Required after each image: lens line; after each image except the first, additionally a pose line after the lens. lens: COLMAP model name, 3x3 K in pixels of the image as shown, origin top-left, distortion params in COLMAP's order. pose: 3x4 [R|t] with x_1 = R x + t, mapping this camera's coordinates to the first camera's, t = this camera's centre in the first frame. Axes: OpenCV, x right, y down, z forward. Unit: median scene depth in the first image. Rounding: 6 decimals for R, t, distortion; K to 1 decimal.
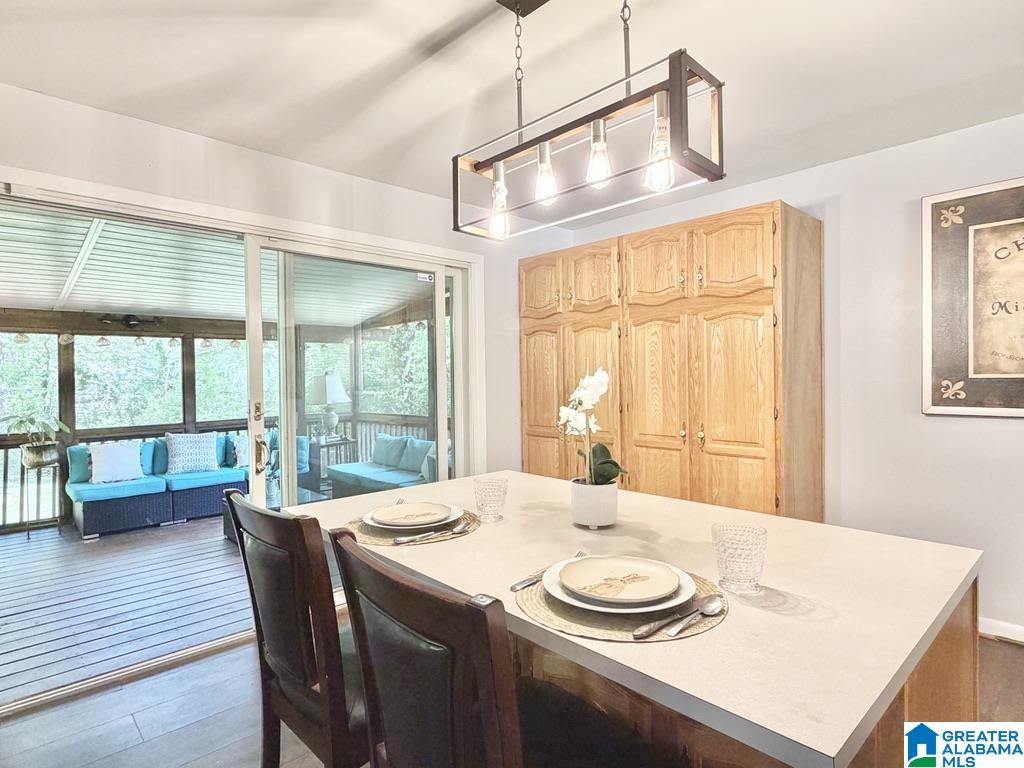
lens RADIAL K [[549.4, 0, 512.0], [0, 549.4, 384.0], [0, 0, 1]] dist [-0.003763, -0.000679]
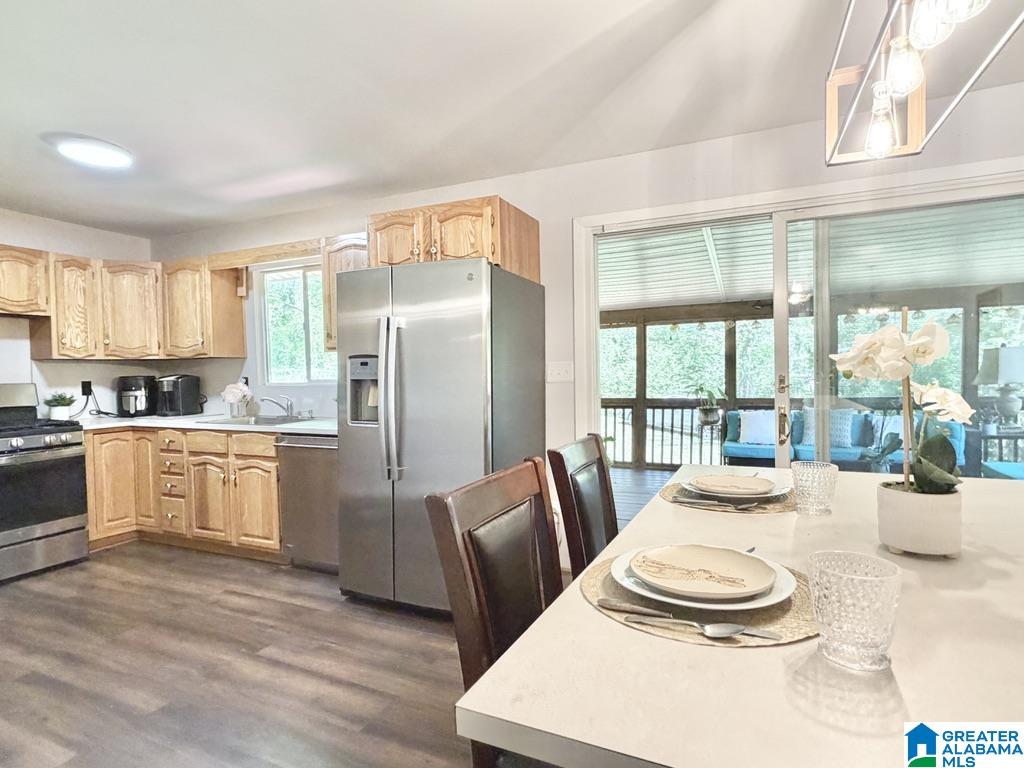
lens RADIAL K [[554.8, 0, 512.0], [0, 554.8, 384.0], [0, 0, 1]] dist [-0.001372, -0.000472]
pose [[0.370010, 0.028992, -0.928575, 0.215796], [0.006689, 0.999404, 0.033868, 0.007827], [0.929004, -0.018743, 0.369595, 0.100843]]
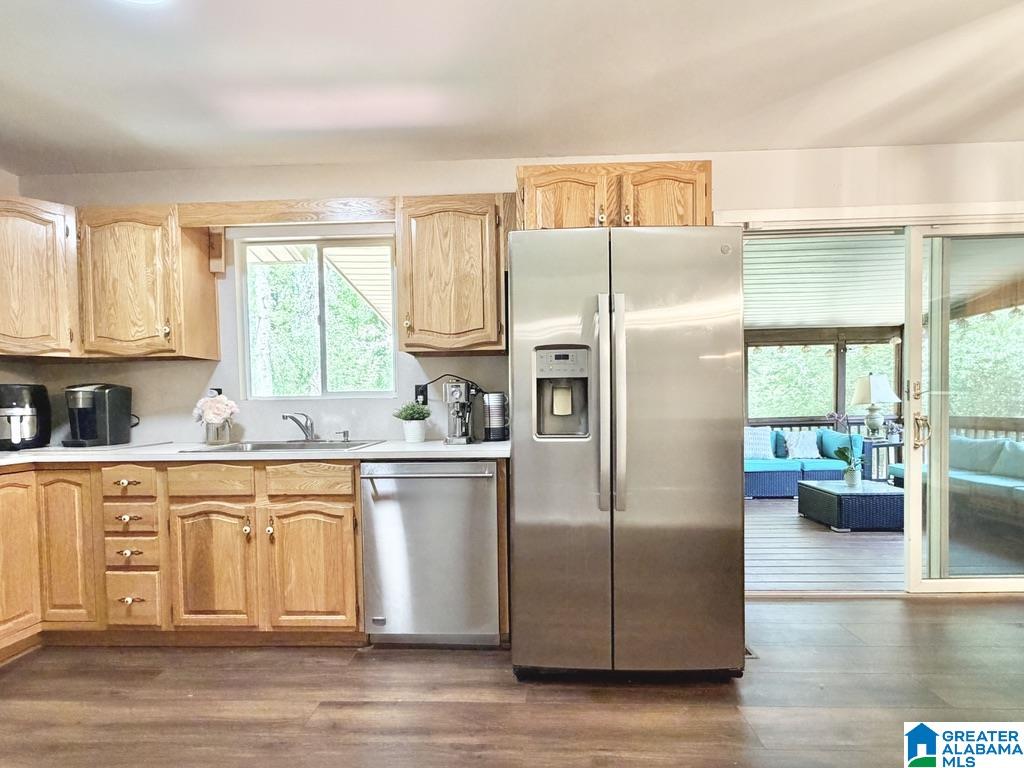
lens RADIAL K [[513.1, 0, 511.8], [0, 513.1, 416.2], [0, 0, 1]] dist [0.000409, 0.000487]
pose [[0.694274, 0.018998, -0.719460, -0.199406], [0.002323, 0.999587, 0.028636, 0.047327], [0.719707, -0.021553, 0.693943, -0.187834]]
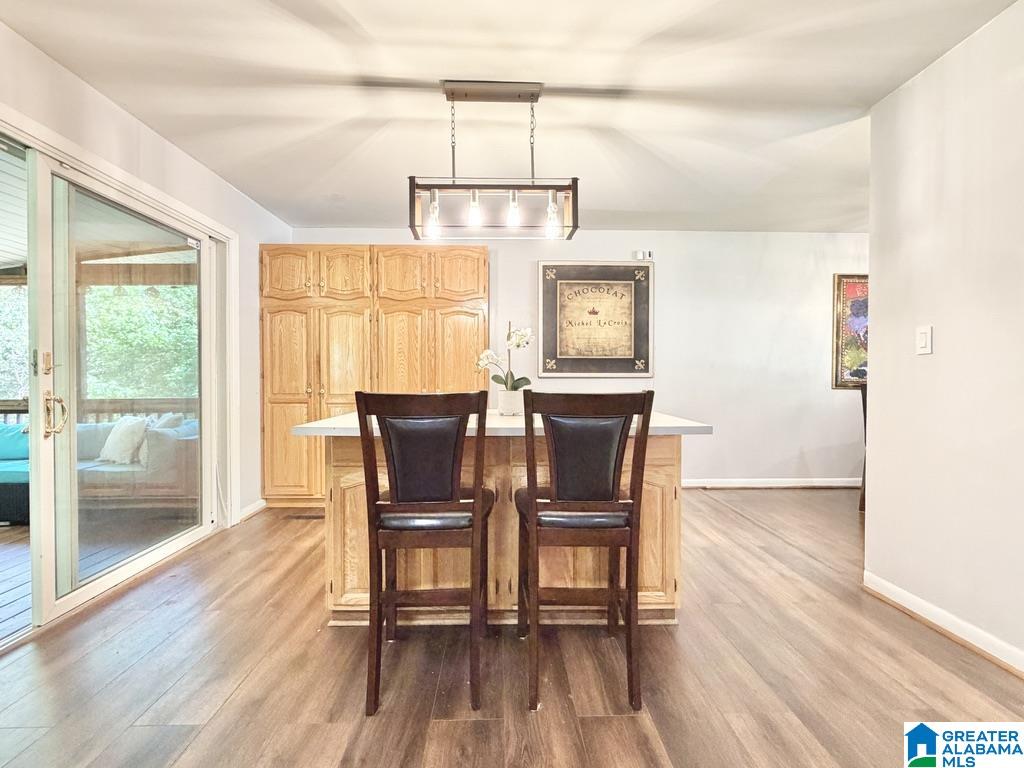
lens RADIAL K [[482.9, 0, 512.0], [0, 482.9, 384.0], [0, 0, 1]] dist [-0.000490, 0.000021]
pose [[0.667478, 0.001100, 0.744629, -0.371050], [0.001451, 0.999995, -0.002777, 0.057559], [-0.744628, 0.002934, 0.667473, -0.019539]]
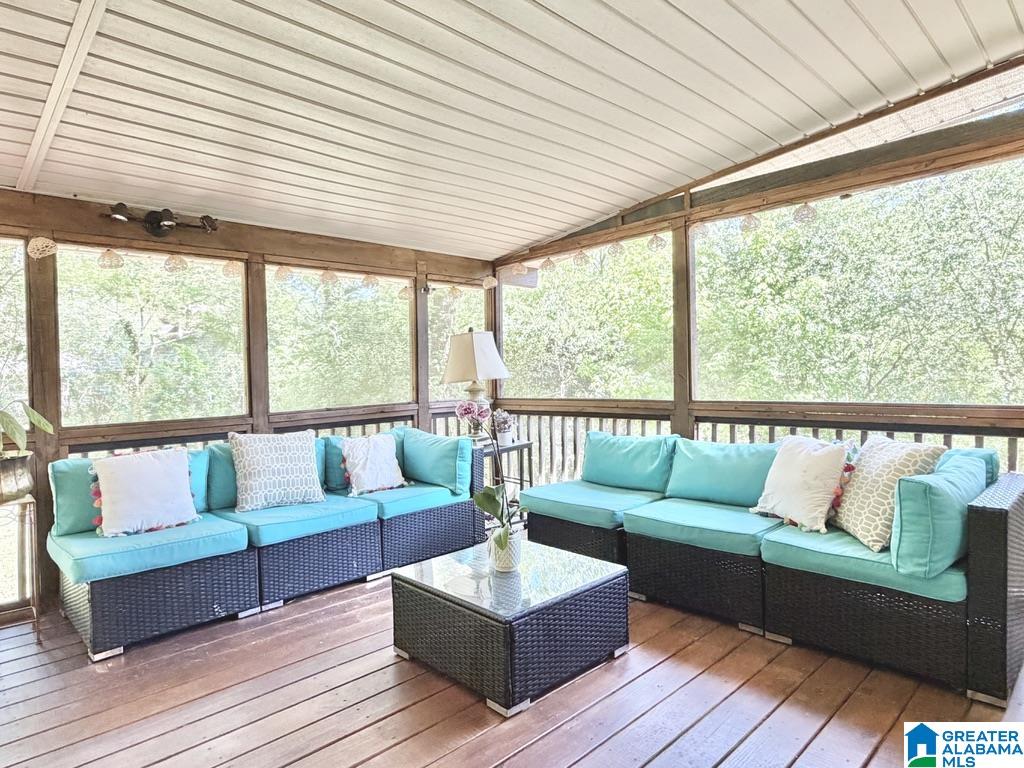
lens RADIAL K [[610.3, 0, 512.0], [0, 610.3, 384.0], [0, 0, 1]] dist [-0.003797, -0.000579]
pose [[0.999929, -0.008283, 0.008549, -0.484828], [0.008195, 0.999913, 0.010325, 0.051098], [-0.008634, -0.010255, 0.999910, 0.544233]]
